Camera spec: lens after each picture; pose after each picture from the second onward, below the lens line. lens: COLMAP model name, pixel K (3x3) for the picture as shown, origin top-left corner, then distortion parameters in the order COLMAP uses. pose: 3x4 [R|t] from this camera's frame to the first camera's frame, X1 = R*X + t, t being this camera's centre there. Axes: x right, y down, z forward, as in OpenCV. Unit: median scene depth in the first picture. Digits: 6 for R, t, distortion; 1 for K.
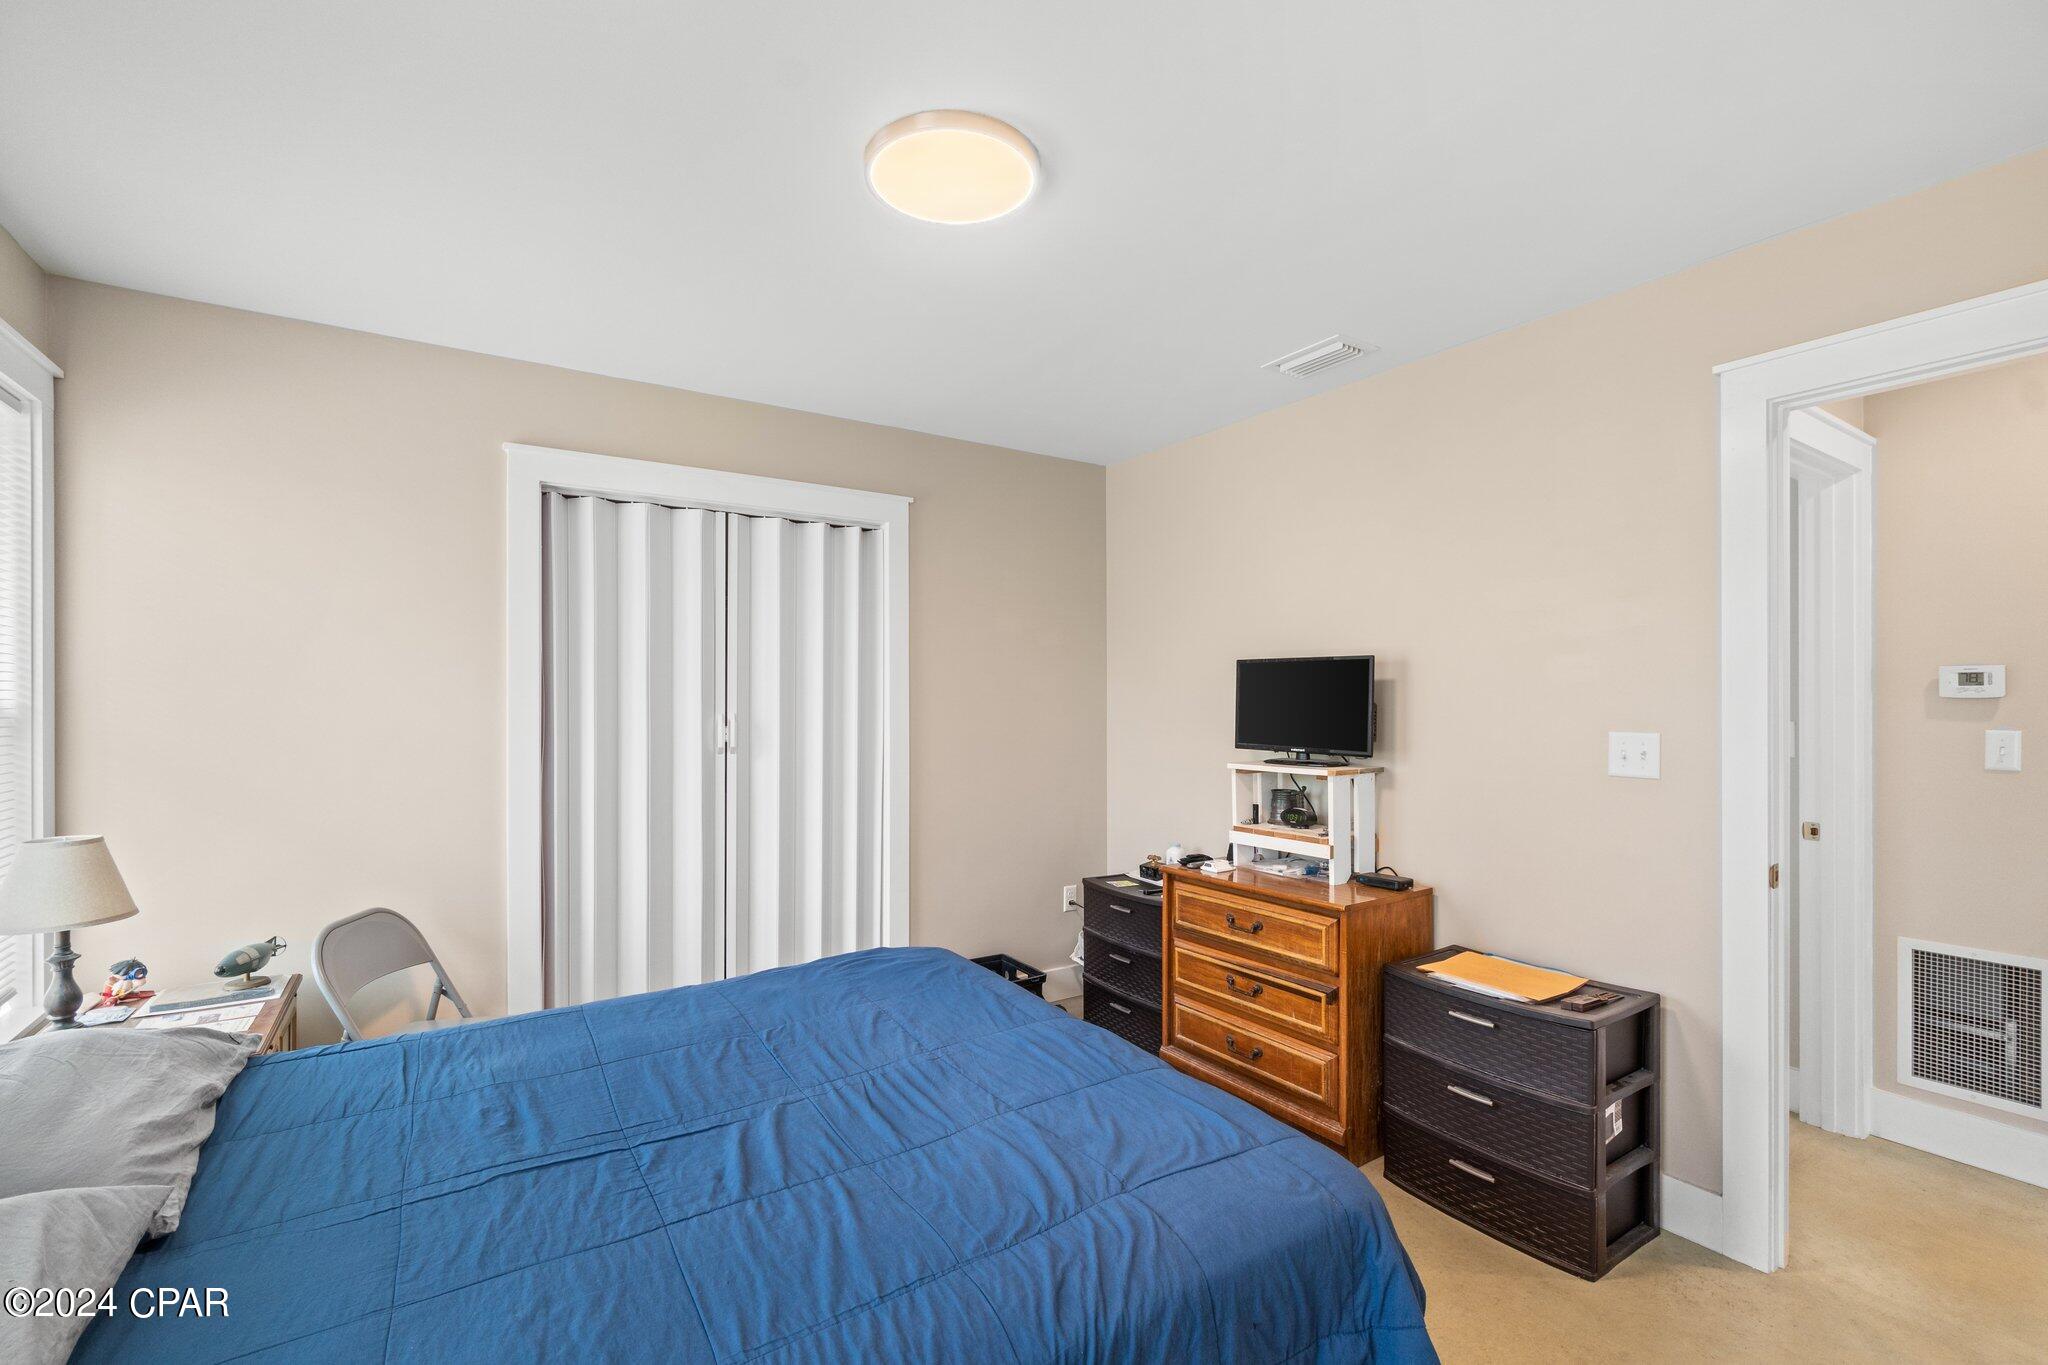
lens RADIAL K [[904.8, 0, 1000.5], [0, 904.8, 675.2], [0, 0, 1]] dist [-0.000984, 0.000381]
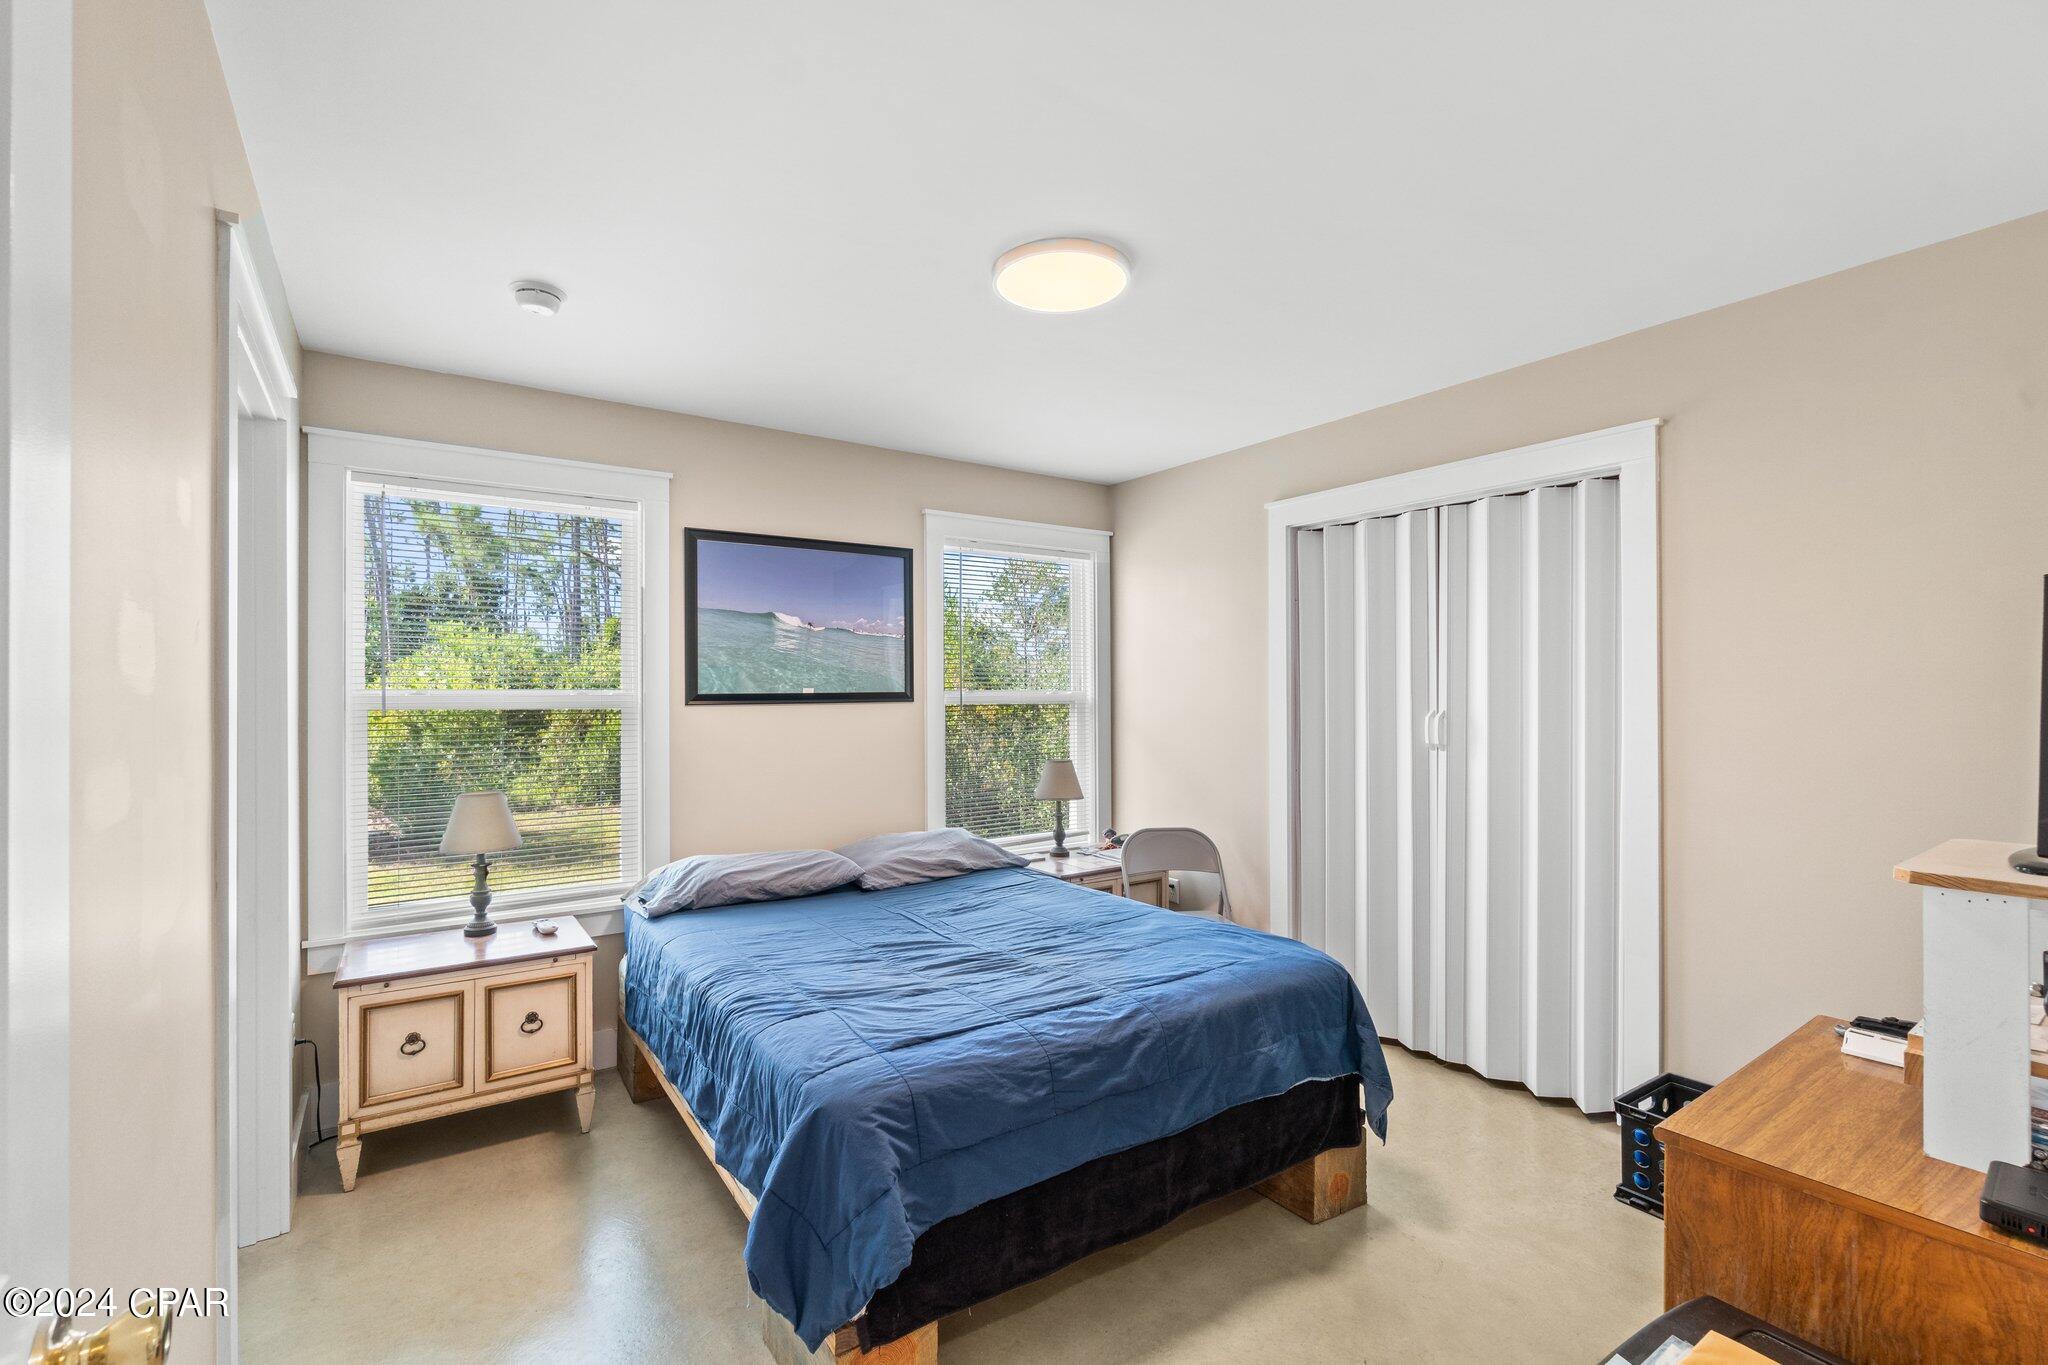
lens RADIAL K [[904.8, 0, 1000.5], [0, 904.8, 675.2], [0, 0, 1]] dist [-0.000984, 0.000381]
pose [[0.006989, -0.017677, -0.999819, 0.685433], [0.022537, 0.999593, -0.017516, 0.010325], [0.999722, -0.022410, 0.007385, 0.516966]]
